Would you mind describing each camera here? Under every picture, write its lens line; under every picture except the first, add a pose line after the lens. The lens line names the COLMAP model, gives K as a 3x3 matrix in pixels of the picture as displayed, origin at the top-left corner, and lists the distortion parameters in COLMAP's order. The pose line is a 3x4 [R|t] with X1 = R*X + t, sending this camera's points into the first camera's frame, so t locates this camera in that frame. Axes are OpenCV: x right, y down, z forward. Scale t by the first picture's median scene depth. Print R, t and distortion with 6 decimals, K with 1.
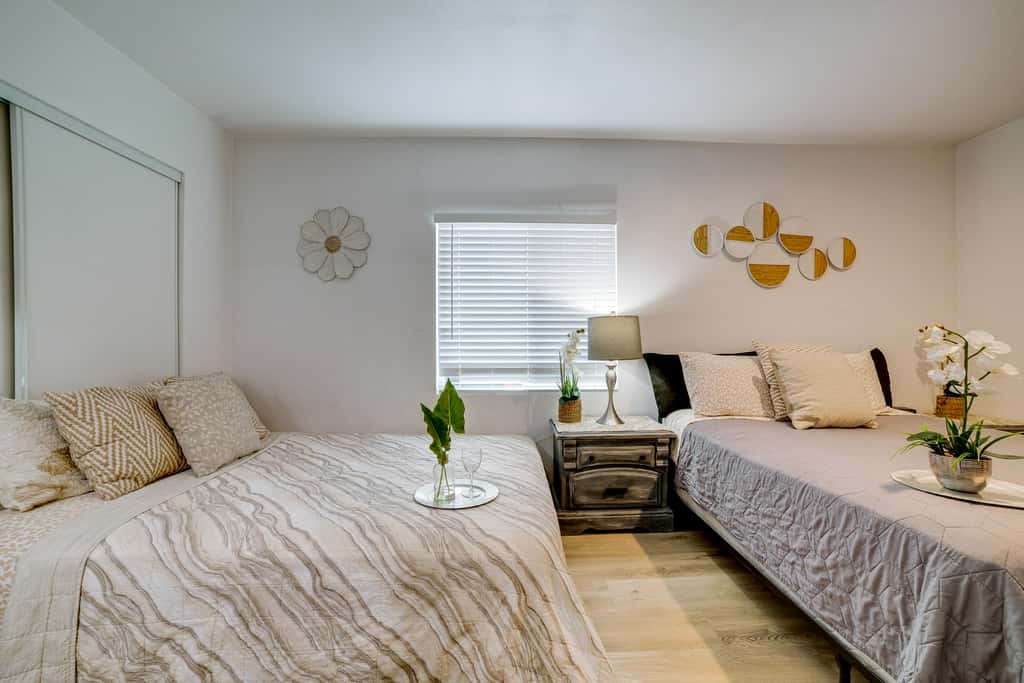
lens RADIAL K [[422.7, 0, 535.4], [0, 422.7, 341.1], [0, 0, 1]] dist [-0.046330, 0.013074]
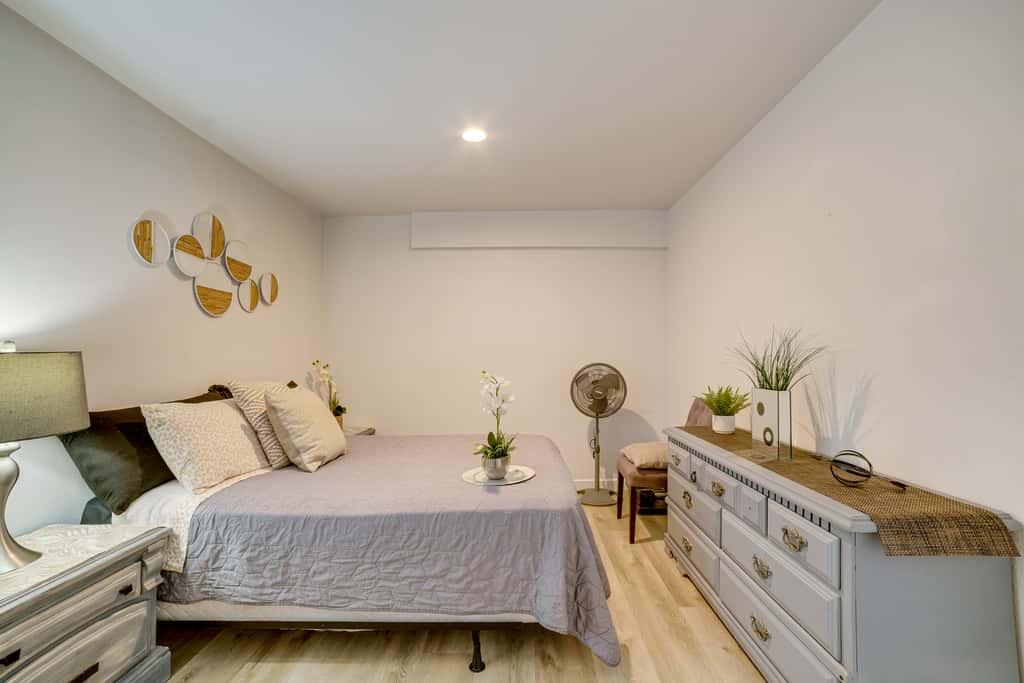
lens RADIAL K [[422.7, 0, 505.0], [0, 422.7, 346.1], [0, 0, 1]] dist [-0.046330, 0.013074]
pose [[0.062195, 0.021684, 0.997828, -0.301942], [0.000001, 0.999764, -0.021726, -0.058115], [-0.998064, 0.001352, 0.062181, 0.425198]]
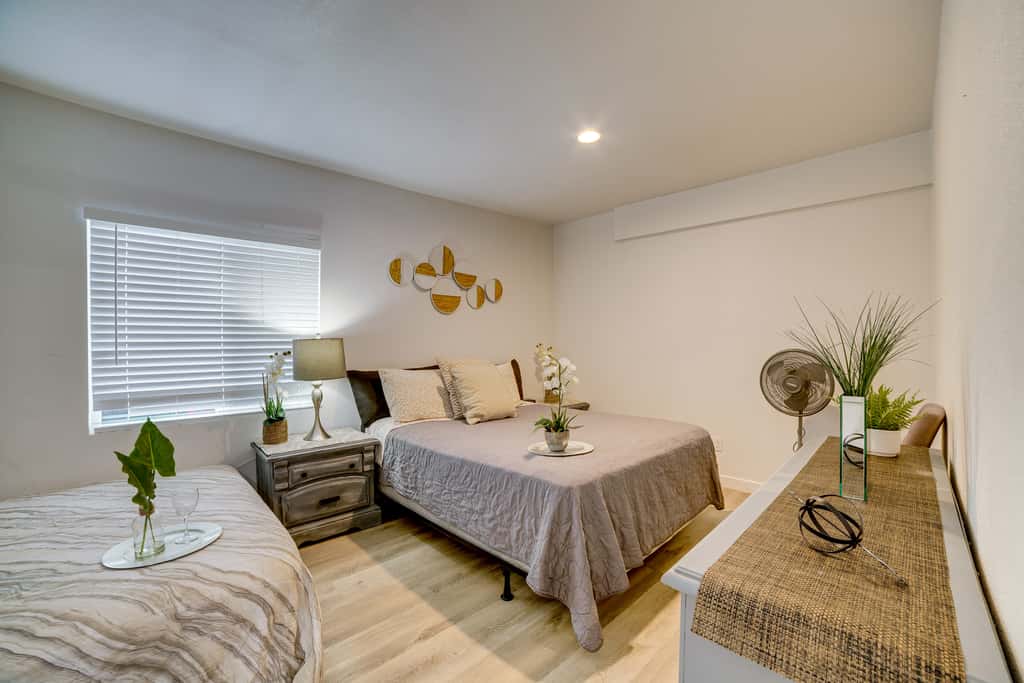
lens RADIAL K [[422.7, 0, 511.0], [0, 422.7, 331.4], [0, 0, 1]] dist [-0.046330, 0.013074]
pose [[0.765618, 0.008026, 0.643245, -0.140075], [0.004682, 0.999826, -0.018047, -0.059882], [-0.643278, 0.016829, 0.765447, -0.132675]]
